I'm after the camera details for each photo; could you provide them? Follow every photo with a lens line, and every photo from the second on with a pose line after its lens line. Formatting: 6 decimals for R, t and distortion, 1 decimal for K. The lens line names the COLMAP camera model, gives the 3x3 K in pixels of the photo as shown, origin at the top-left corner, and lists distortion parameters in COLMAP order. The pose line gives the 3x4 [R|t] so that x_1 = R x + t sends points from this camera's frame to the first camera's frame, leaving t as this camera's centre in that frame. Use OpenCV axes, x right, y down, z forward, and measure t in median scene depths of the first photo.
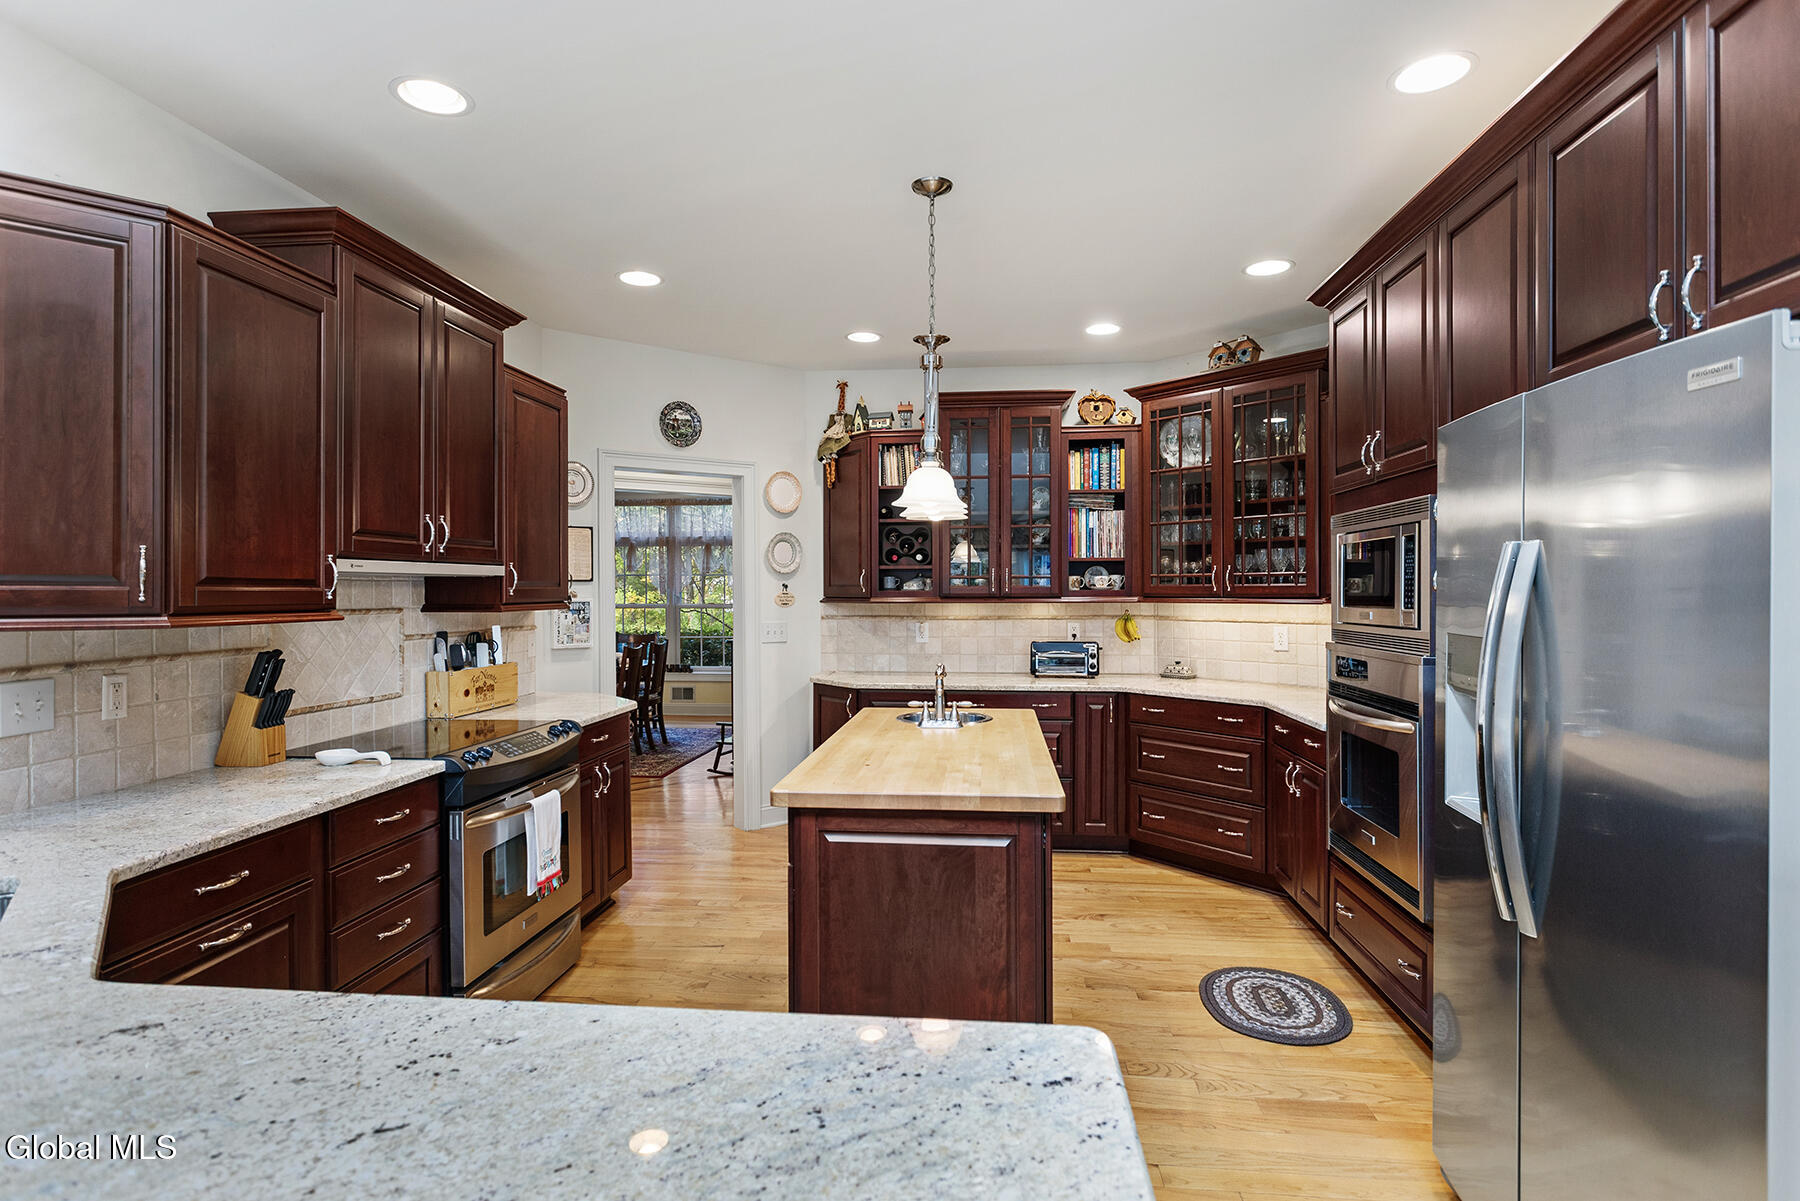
lens RADIAL K [[902.6, 0, 900.6], [0, 902.6, 587.0], [0, 0, 1]] dist [-0.002271, -0.000086]
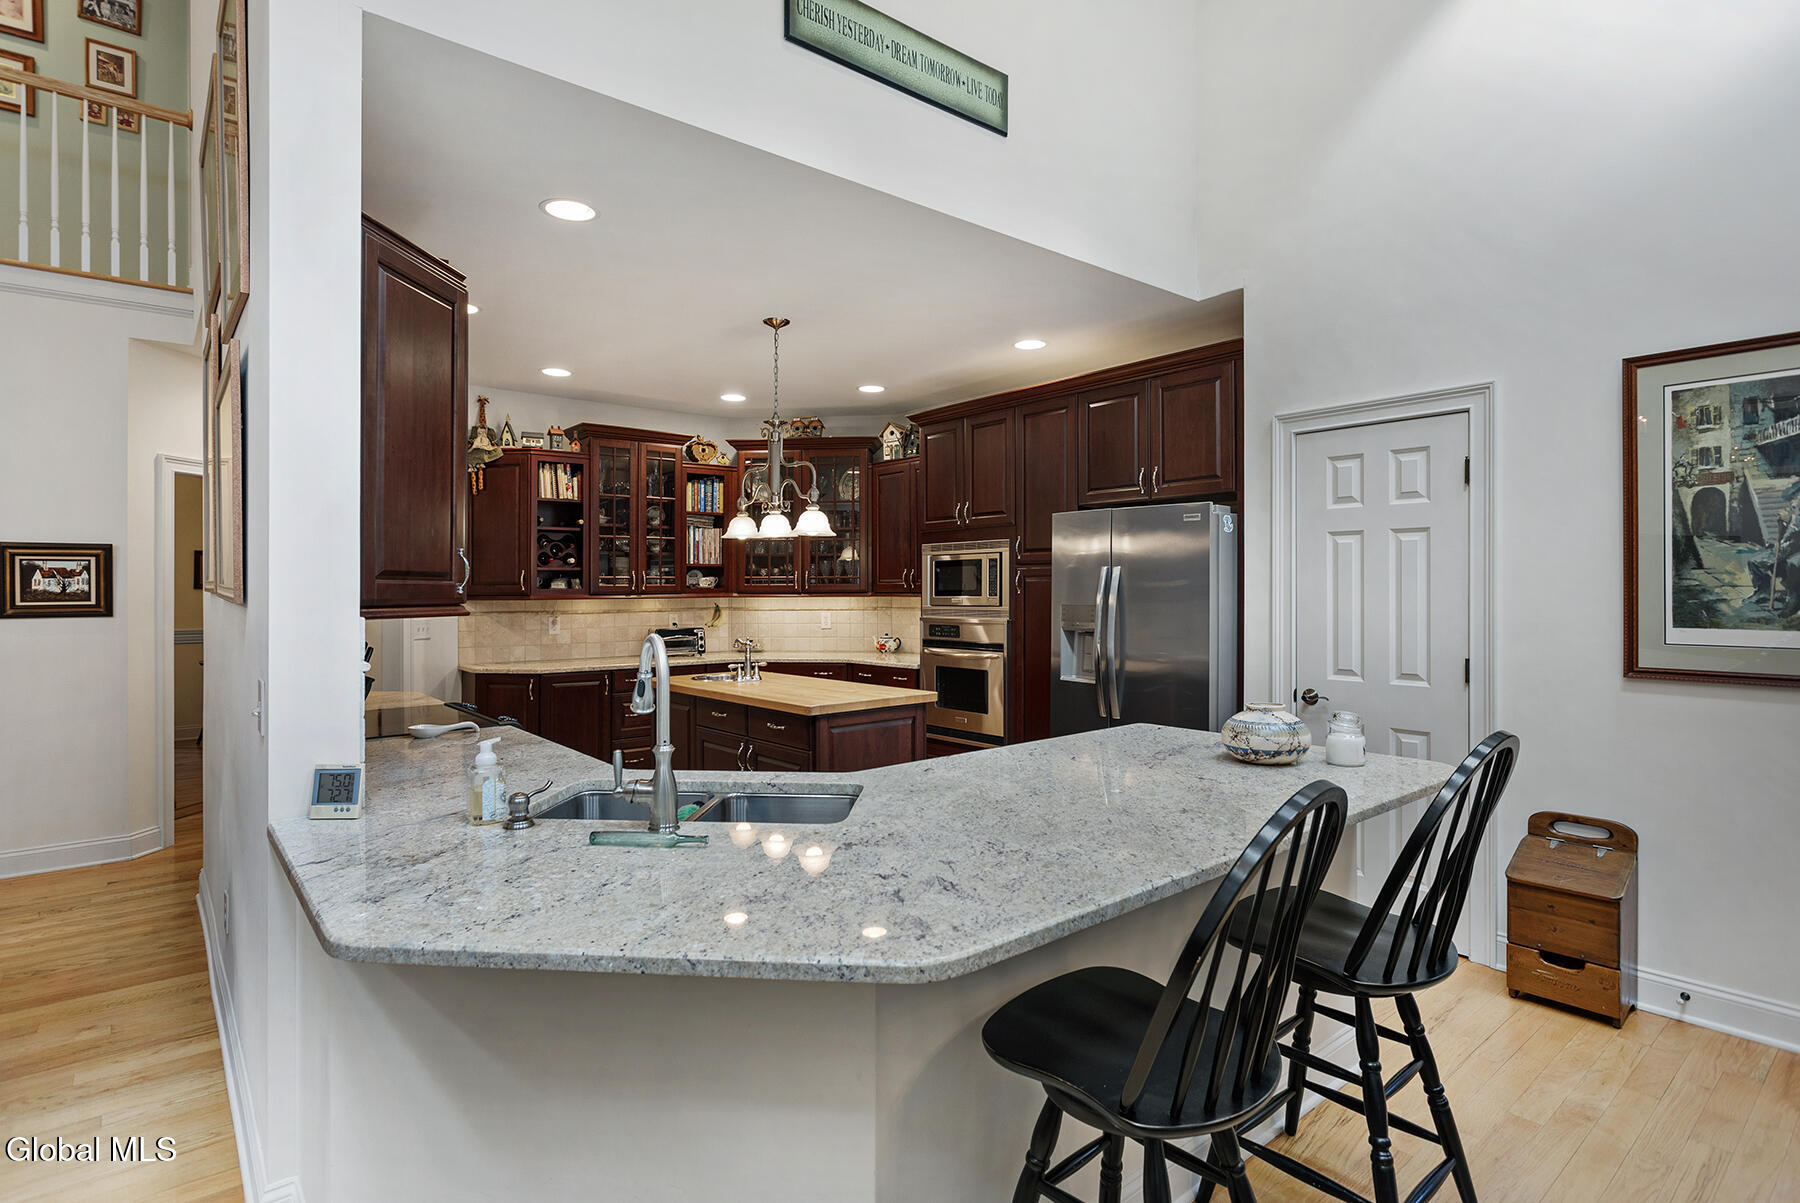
lens RADIAL K [[902.6, 0, 904.4], [0, 902.6, 594.5], [0, 0, 1]] dist [-0.002271, -0.000086]
pose [[0.698522, -0.004777, 0.715573, -0.517128], [0.003386, 0.999989, 0.003371, 0.008996], [-0.715581, 0.000068, 0.698530, -0.131512]]
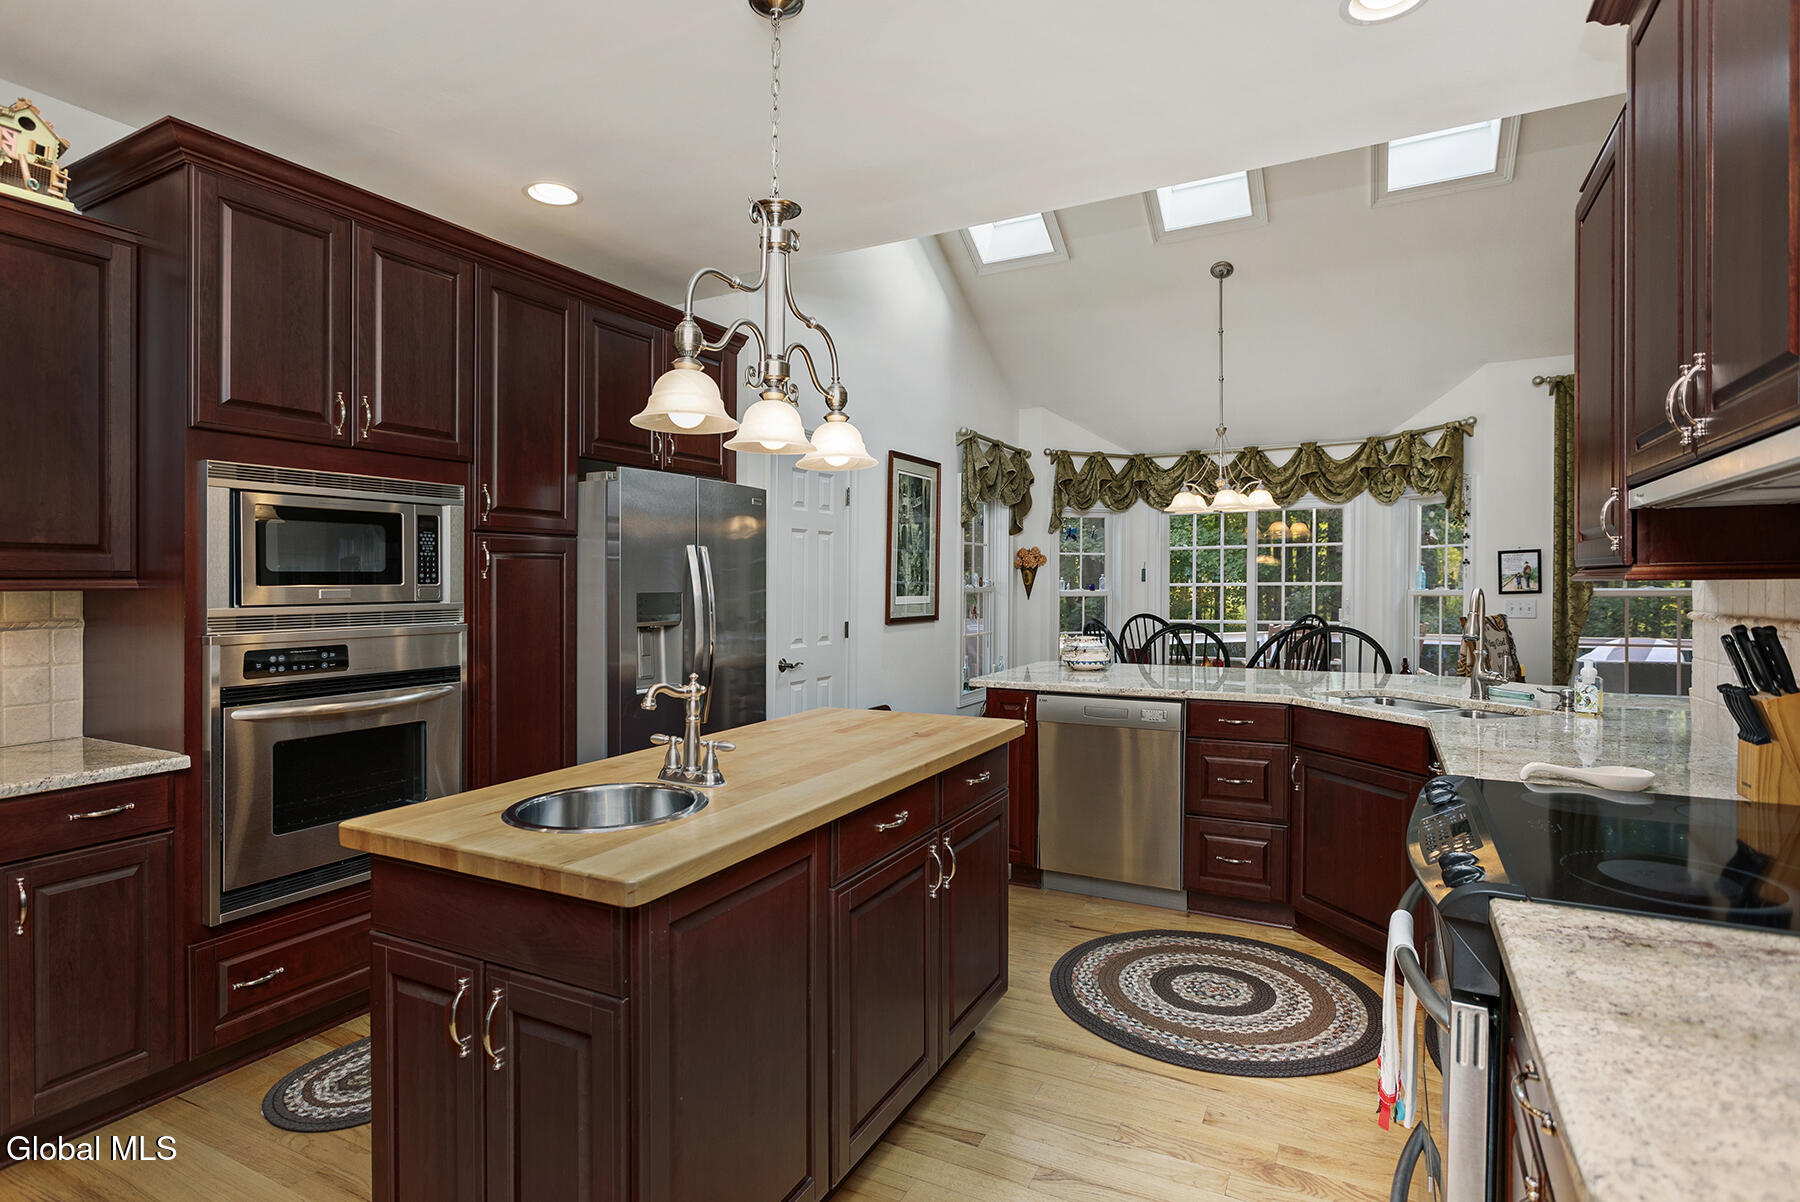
lens RADIAL K [[902.6, 0, 900.2], [0, 902.6, 590.6], [0, 0, 1]] dist [-0.002271, -0.000086]
pose [[-0.924607, 0.000131, 0.380923, -0.198148], [0.004554, 0.999932, 0.010711, 0.014239], [-0.380896, 0.011638, -0.924545, 0.934766]]
